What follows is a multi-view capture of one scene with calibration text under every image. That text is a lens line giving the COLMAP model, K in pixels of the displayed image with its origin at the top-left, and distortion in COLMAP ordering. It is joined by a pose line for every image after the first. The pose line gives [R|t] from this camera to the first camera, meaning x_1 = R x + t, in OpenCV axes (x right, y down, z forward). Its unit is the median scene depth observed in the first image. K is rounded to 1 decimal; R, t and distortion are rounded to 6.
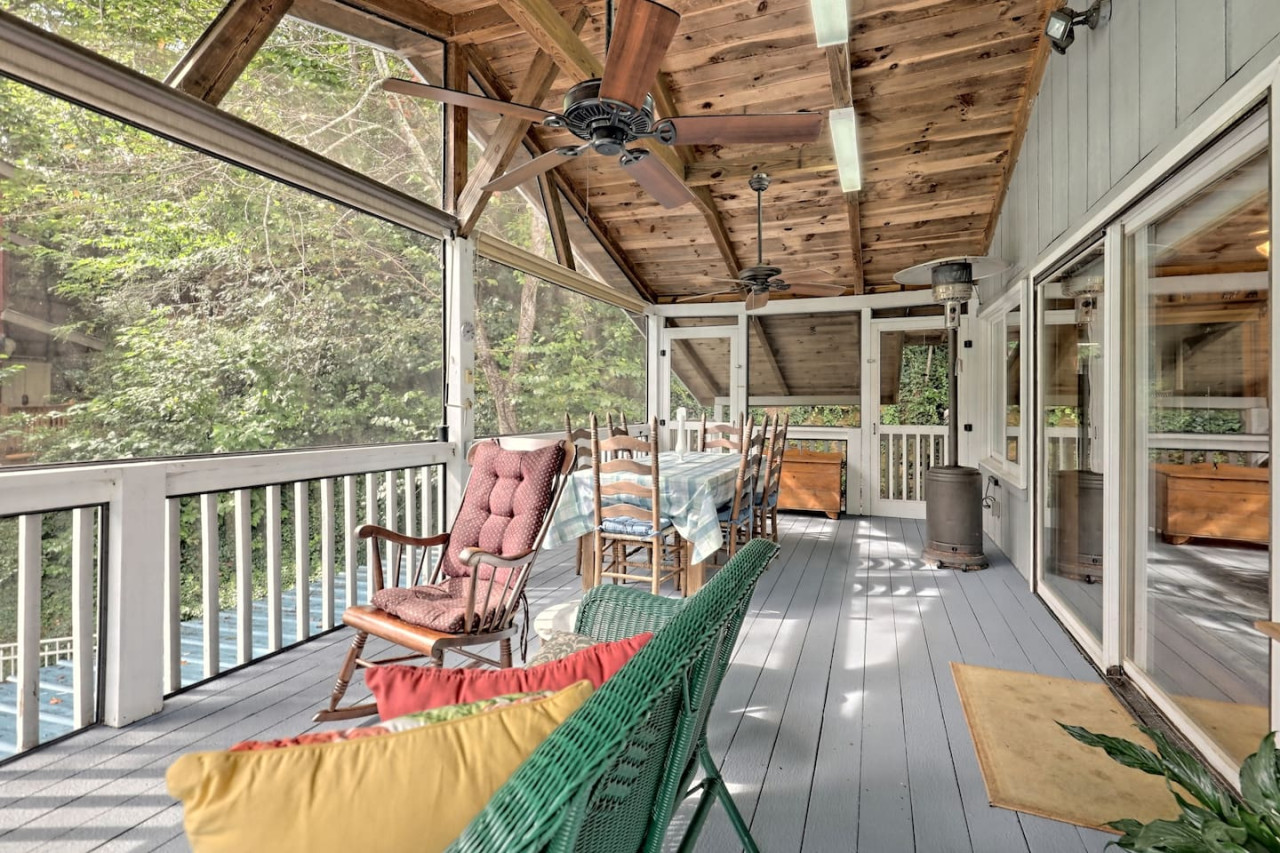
lens RADIAL K [[588.3, 0, 644.5], [0, 588.3, 399.6], [0, 0, 1]] dist [0.001478, -0.000123]
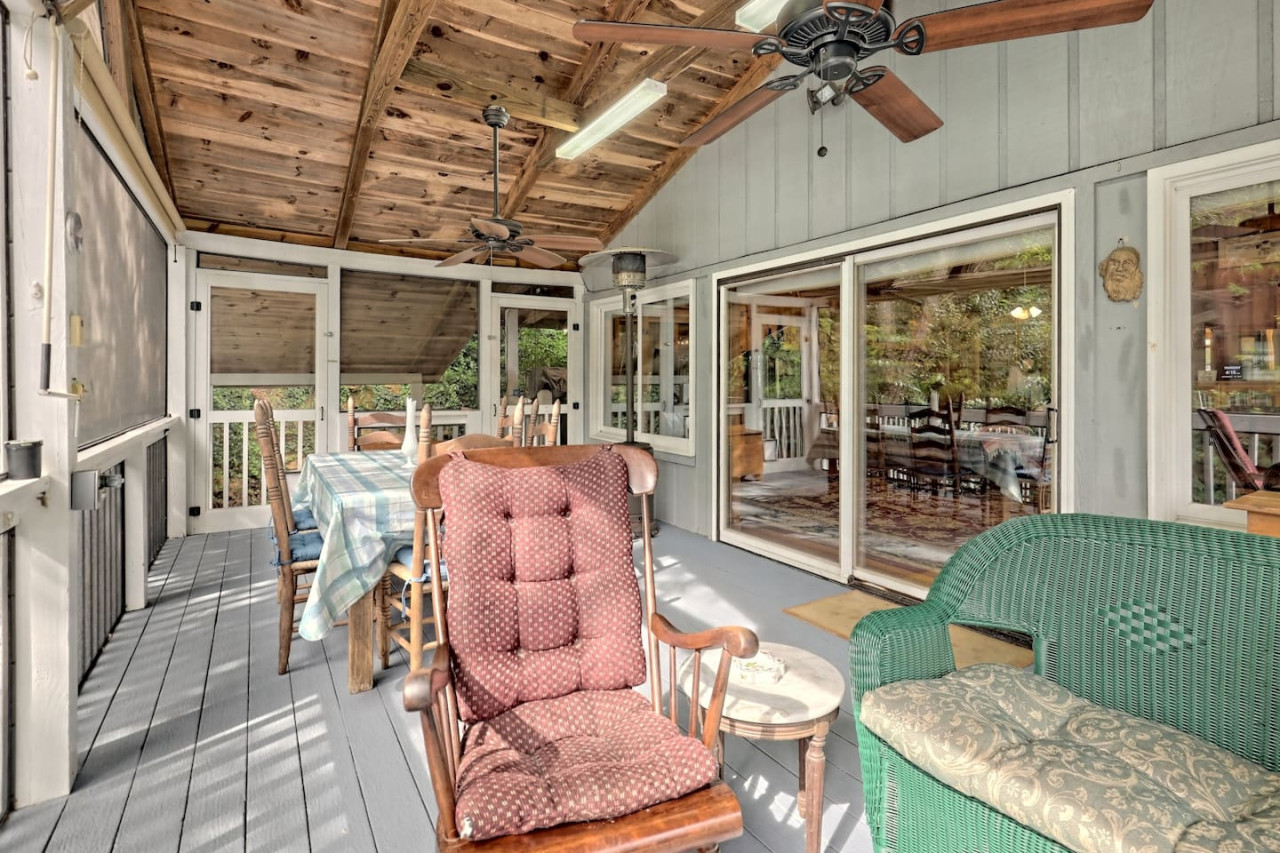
lens RADIAL K [[626.2, 0, 663.8], [0, 626.2, 379.2], [0, 0, 1]] dist [0.001506, -0.000131]
pose [[0.581938, 0.001548, 0.813232, -0.286023], [-0.005176, 0.999985, 0.001800, -0.003287], [-0.813217, -0.005257, 0.581937, 0.222747]]
